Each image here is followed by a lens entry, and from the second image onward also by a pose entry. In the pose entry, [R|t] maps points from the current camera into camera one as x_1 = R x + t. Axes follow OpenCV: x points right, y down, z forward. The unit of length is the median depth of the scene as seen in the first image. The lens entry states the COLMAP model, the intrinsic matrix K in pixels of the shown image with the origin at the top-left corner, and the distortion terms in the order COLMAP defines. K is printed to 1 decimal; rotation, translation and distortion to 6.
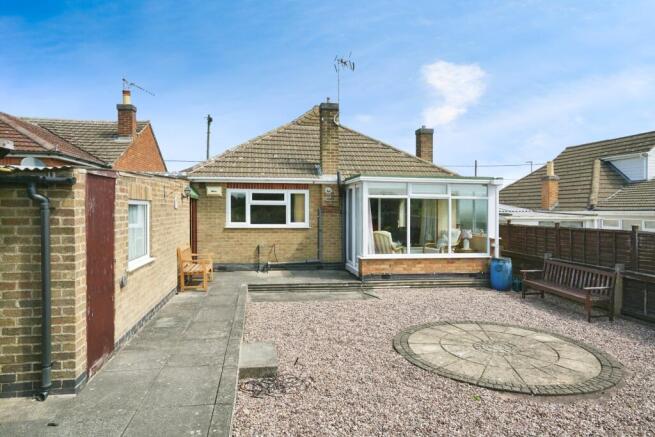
lens RADIAL K [[421.7, 0, 327.5], [0, 421.7, 218.5], [0, 0, 1]] dist [-0.000300, -0.000279]
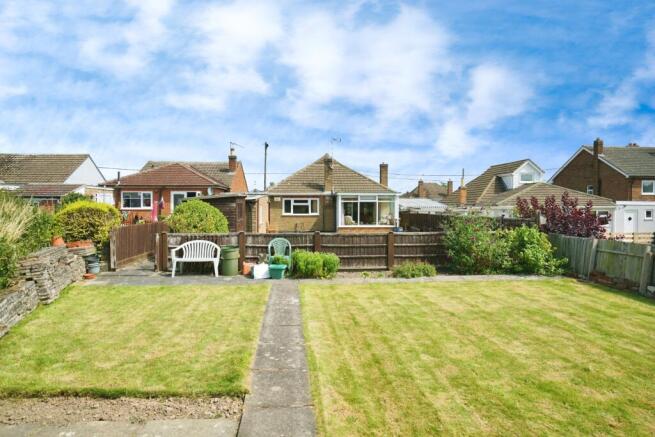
lens RADIAL K [[421.7, 0, 327.5], [0, 421.7, 218.5], [0, 0, 1]] dist [-0.000300, -0.000279]
pose [[0.994338, -0.004179, -0.106183, 0.237491], [0.005156, 0.999947, 0.008925, 0.019900], [0.106140, -0.009422, 0.994307, -1.213076]]
